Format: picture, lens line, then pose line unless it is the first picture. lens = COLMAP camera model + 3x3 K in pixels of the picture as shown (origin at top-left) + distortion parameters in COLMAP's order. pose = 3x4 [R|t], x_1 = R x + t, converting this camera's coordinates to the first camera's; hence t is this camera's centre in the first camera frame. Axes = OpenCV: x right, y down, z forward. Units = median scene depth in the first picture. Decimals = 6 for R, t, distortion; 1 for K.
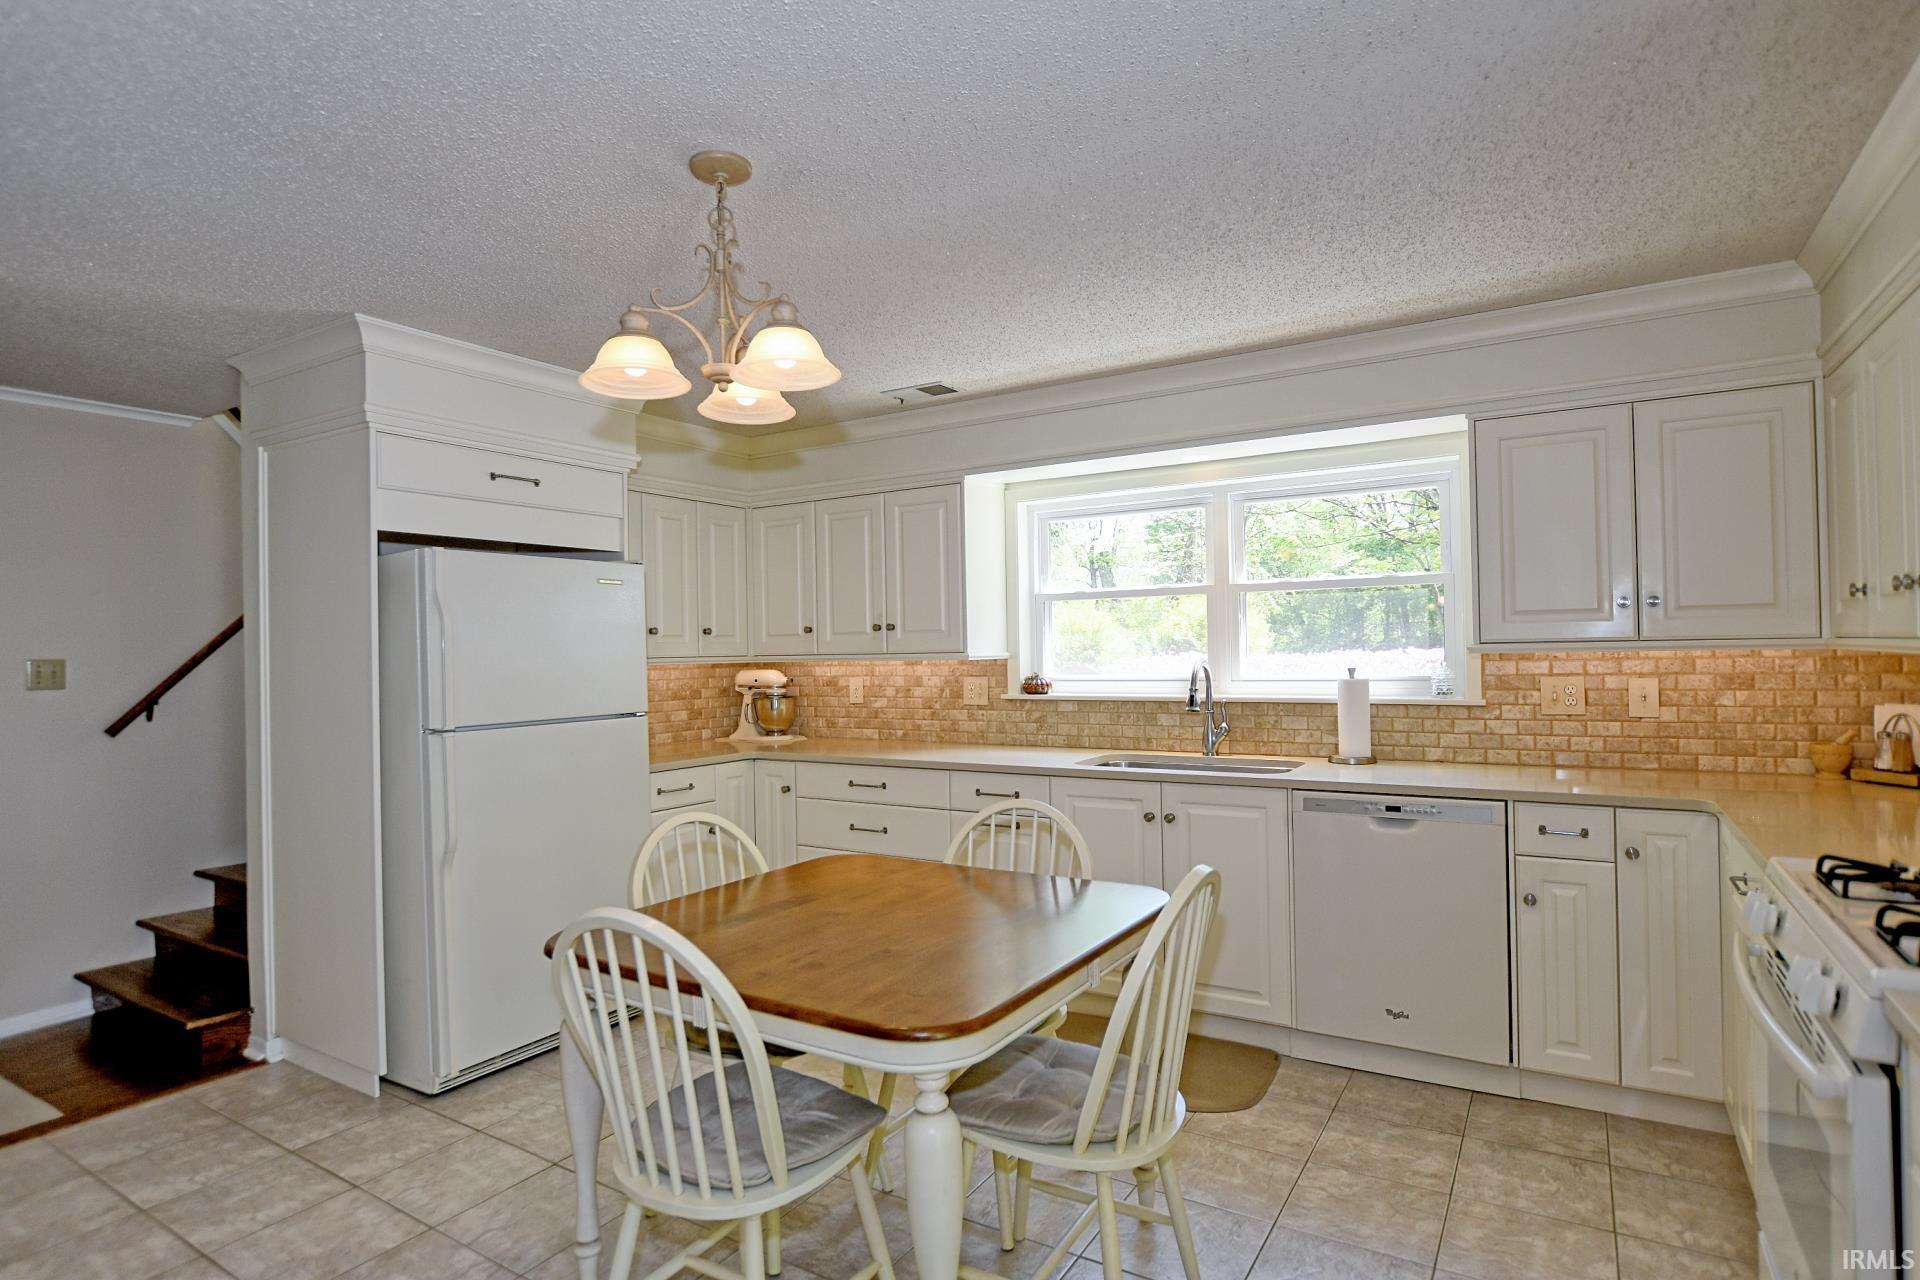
lens RADIAL K [[979.6, 0, 994.5], [0, 979.6, 643.7], [0, 0, 1]] dist [-0.011885, 0.000581]
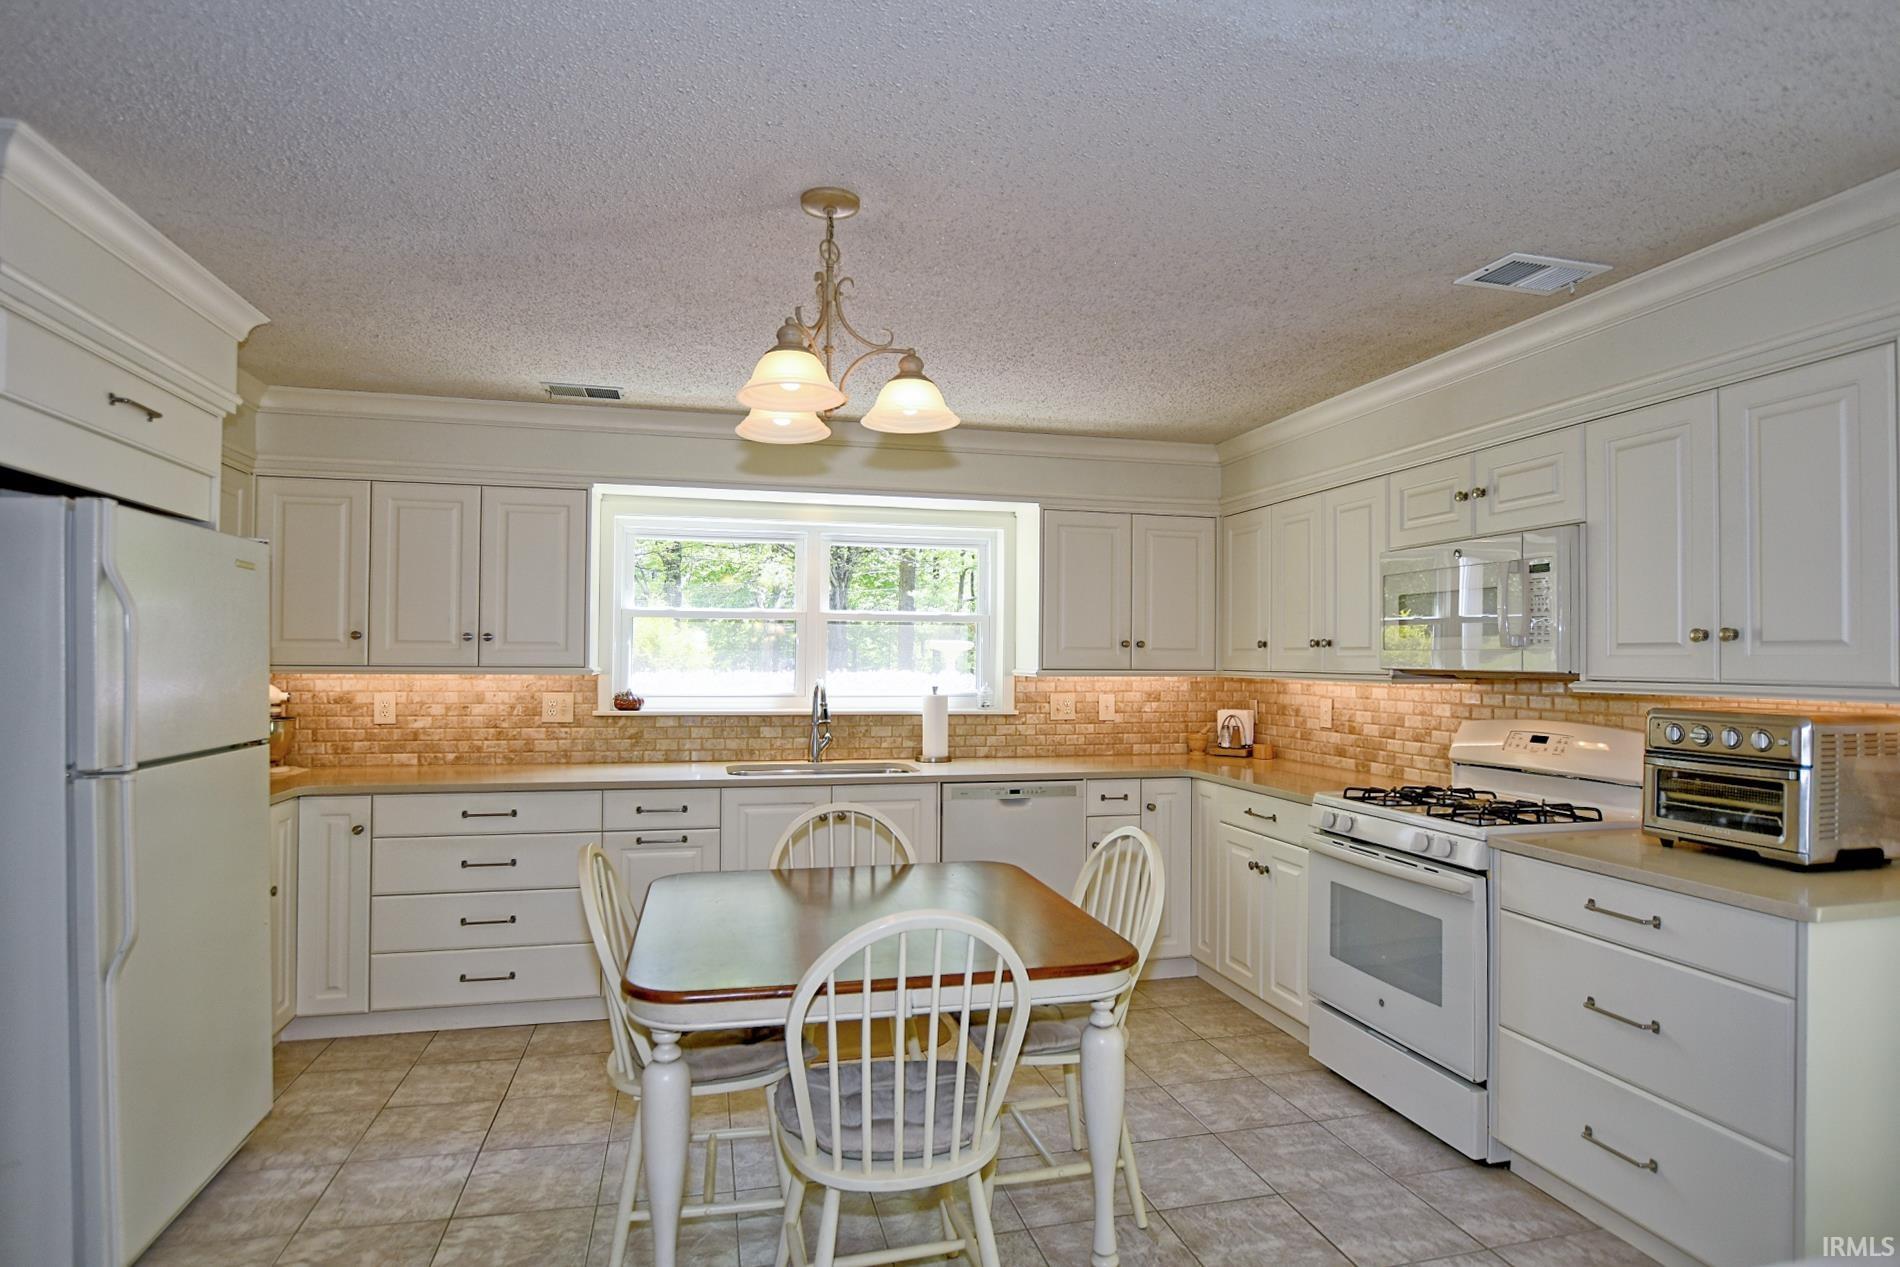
lens RADIAL K [[969.4, 0, 934.2], [0, 969.4, 647.7], [0, 0, 1]] dist [-0.011885, 0.000581]
pose [[0.717072, 0.033849, 0.696176, -0.489575], [-0.024818, 0.999427, -0.023031, 0.003837], [-0.696557, -0.000763, 0.717501, 0.097155]]
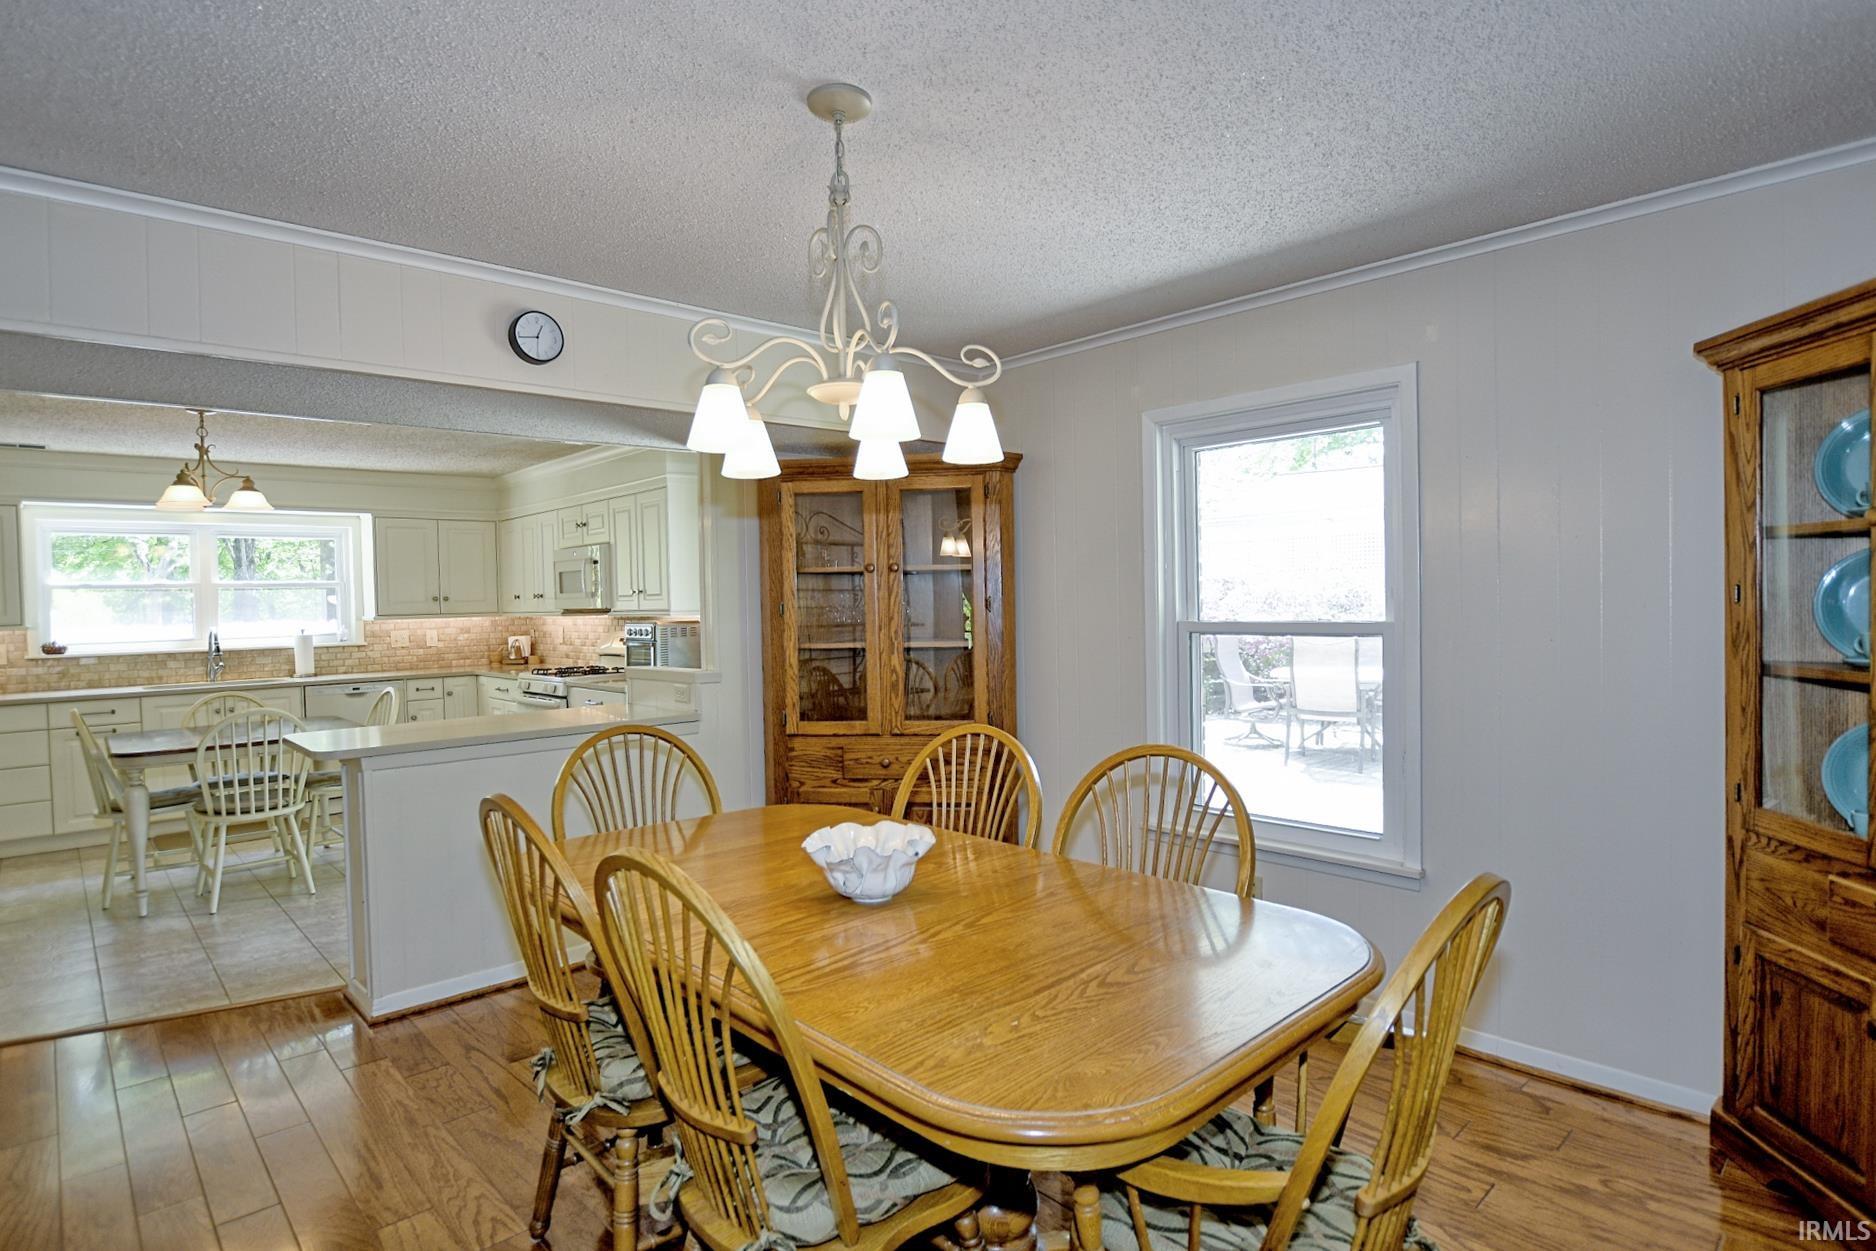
lens RADIAL K [[957.2, 0, 898.7], [0, 957.2, 621.0], [0, 0, 1]] dist [-0.011885, 0.000581]
pose [[0.299425, -0.008808, 0.954079, -1.063263], [0.013118, 0.999901, 0.005115, 0.013763], [-0.954030, 0.010984, 0.299511, -0.692402]]
